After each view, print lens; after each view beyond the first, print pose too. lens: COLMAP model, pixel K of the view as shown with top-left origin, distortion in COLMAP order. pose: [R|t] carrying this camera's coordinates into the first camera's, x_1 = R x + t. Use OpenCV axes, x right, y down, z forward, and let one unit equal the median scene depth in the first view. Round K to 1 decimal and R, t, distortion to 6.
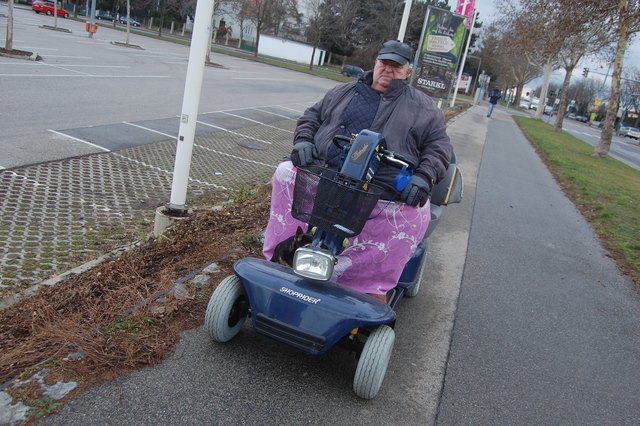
lens RADIAL K [[502.7, 0, 323.5], [0, 502.7, 215.1], [0, 0, 1]] dist [-0.076091, 0.022155]
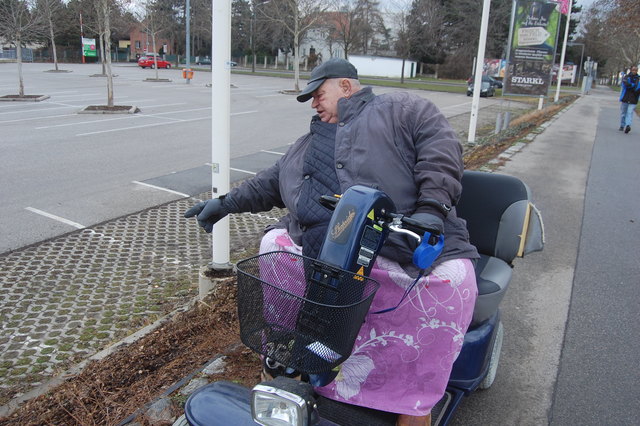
lens RADIAL K [[502.7, 0, 323.5], [0, 502.7, 215.1], [0, 0, 1]] dist [-0.076091, 0.022155]
pose [[0.972458, -0.097590, -0.211663, 0.051916], [0.090397, 0.994959, -0.043422, -0.031583], [0.214833, 0.023092, 0.976378, 0.103000]]
